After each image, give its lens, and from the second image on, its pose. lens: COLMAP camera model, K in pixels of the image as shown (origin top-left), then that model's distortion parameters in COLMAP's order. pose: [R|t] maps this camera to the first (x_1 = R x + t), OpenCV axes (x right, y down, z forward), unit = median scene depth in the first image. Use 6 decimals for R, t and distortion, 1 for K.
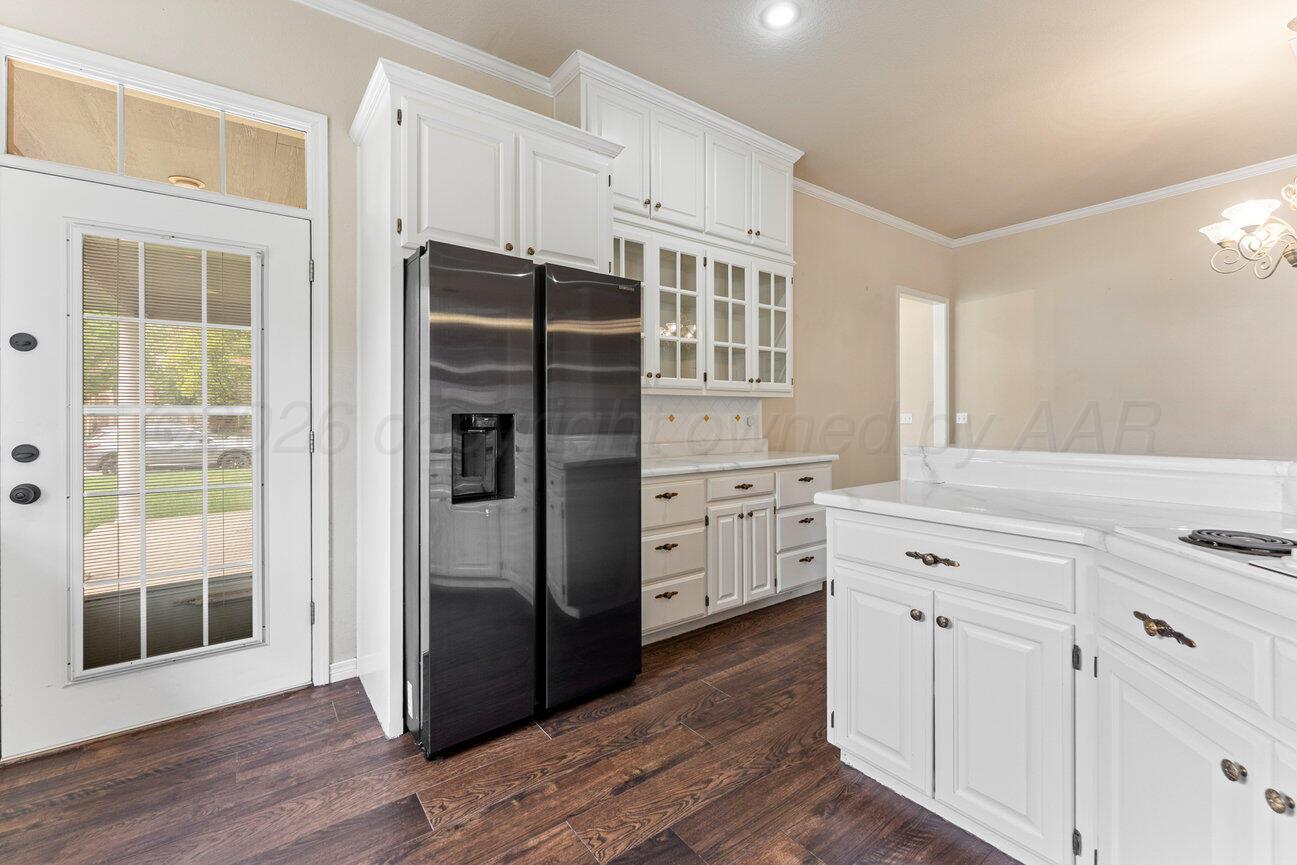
lens RADIAL K [[548.4, 0, 648.7], [0, 548.4, 412.9], [0, 0, 1]] dist [0.000203, -0.000088]
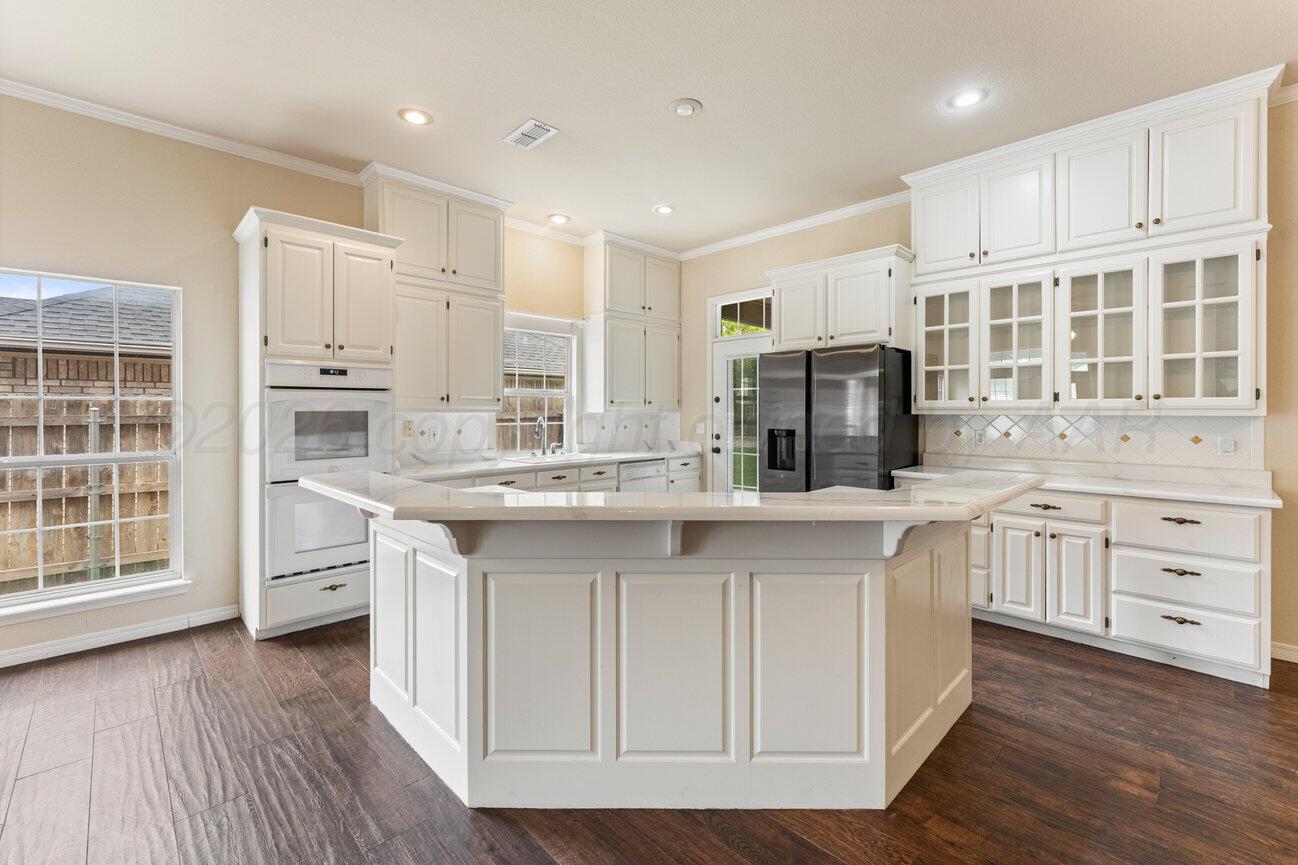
lens RADIAL K [[548.9, 0, 649.2], [0, 548.9, 412.9], [0, 0, 1]] dist [0.000203, -0.000088]
pose [[0.138264, 0.007751, -0.990365, 1.007460], [0.002022, 0.999965, 0.008108, -0.046294], [0.990393, -0.003123, 0.138243, 0.123515]]
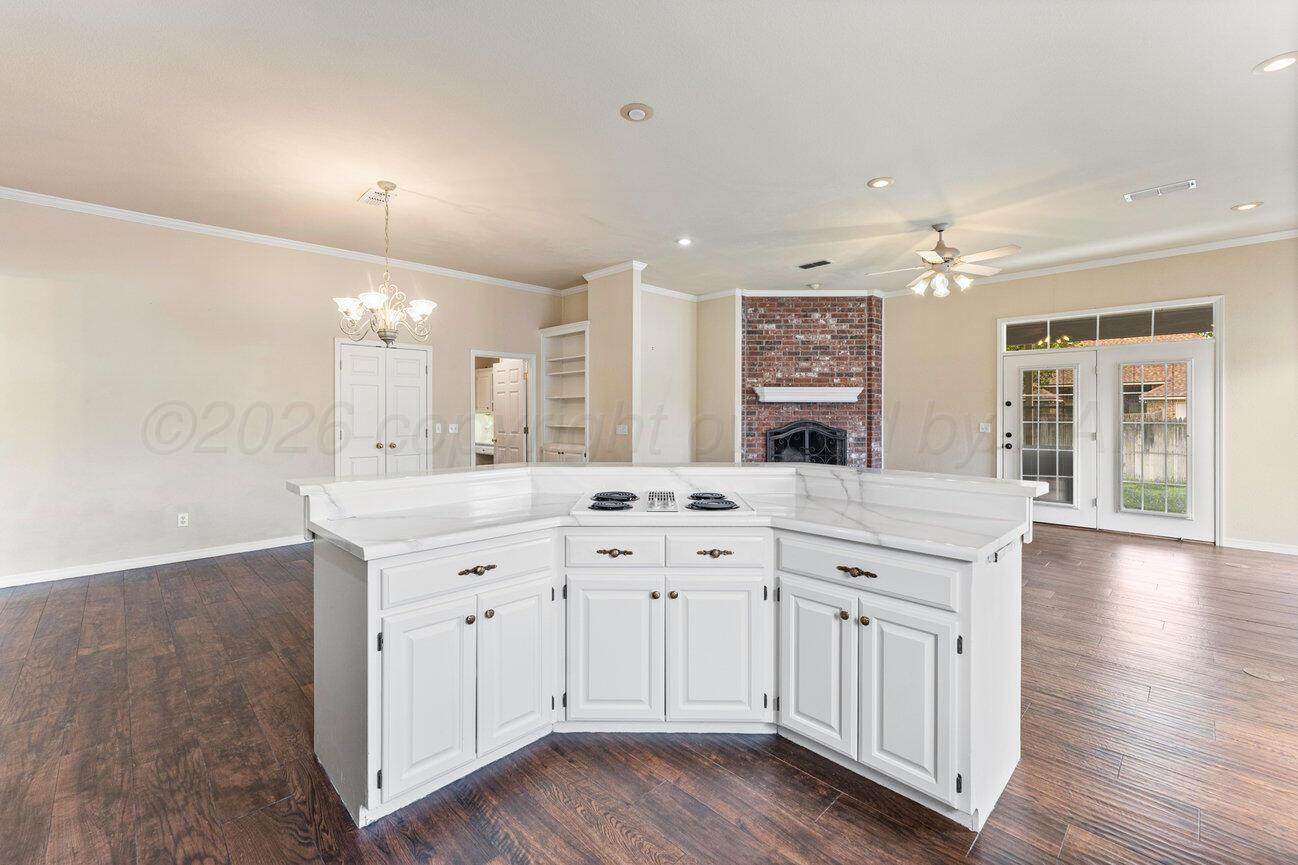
lens RADIAL K [[548.9, 0, 649.2], [0, 548.9, 412.9], [0, 0, 1]] dist [0.000203, -0.000088]
pose [[-0.132366, 0.000253, 0.991201, -0.364502], [0.000309, 1.000000, -0.000214, -0.043838], [-0.991201, 0.000278, -0.132367, 0.356424]]
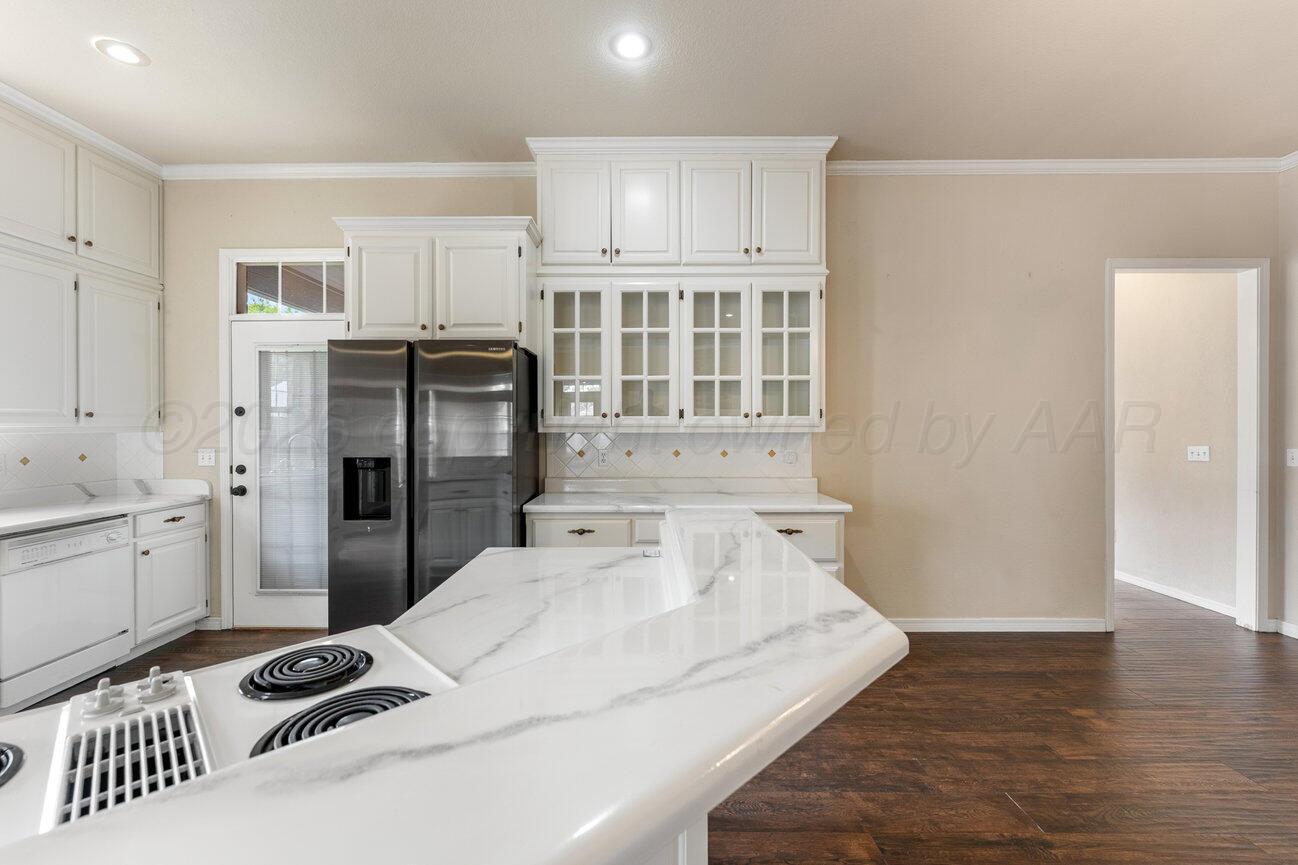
lens RADIAL K [[545.8, 0, 646.5], [0, 545.8, 426.0], [0, 0, 1]] dist [-0.002841, -0.000346]
pose [[0.795894, 0.003369, -0.605426, 0.645444], [0.000790, 0.999978, 0.006603, -0.050676], [0.605435, -0.005733, 0.795874, 0.196047]]
